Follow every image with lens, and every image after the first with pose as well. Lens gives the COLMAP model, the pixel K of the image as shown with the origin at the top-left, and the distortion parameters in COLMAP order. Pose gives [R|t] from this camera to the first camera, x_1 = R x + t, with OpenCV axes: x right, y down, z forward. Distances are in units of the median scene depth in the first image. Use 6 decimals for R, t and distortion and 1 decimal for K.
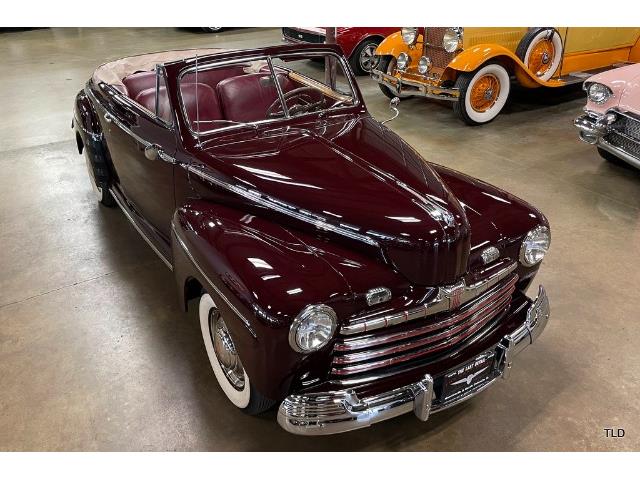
lens RADIAL K [[604.4, 0, 319.6], [0, 604.4, 181.3], [0, 0, 1]] dist [0.017342, -0.008063]
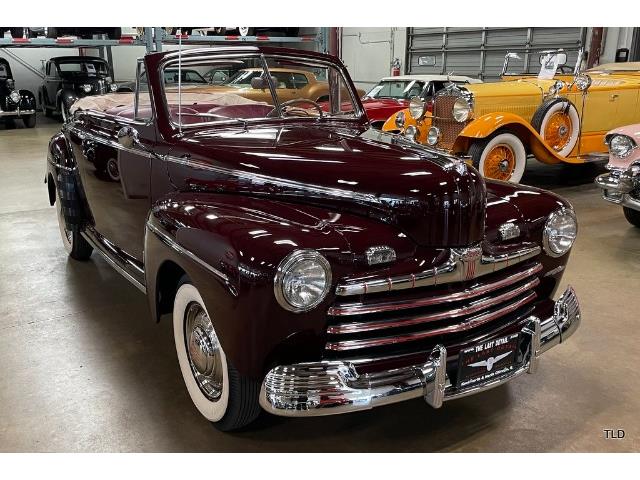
lens RADIAL K [[656.8, 0, 339.0], [0, 656.8, 239.8], [0, 0, 1]] dist [0.008276, 0.010164]
pose [[0.999791, 0.004836, 0.019872, 0.014044], [-0.001482, 0.986212, -0.165478, 0.228299], [-0.020398, 0.165414, 0.986013, 0.056601]]
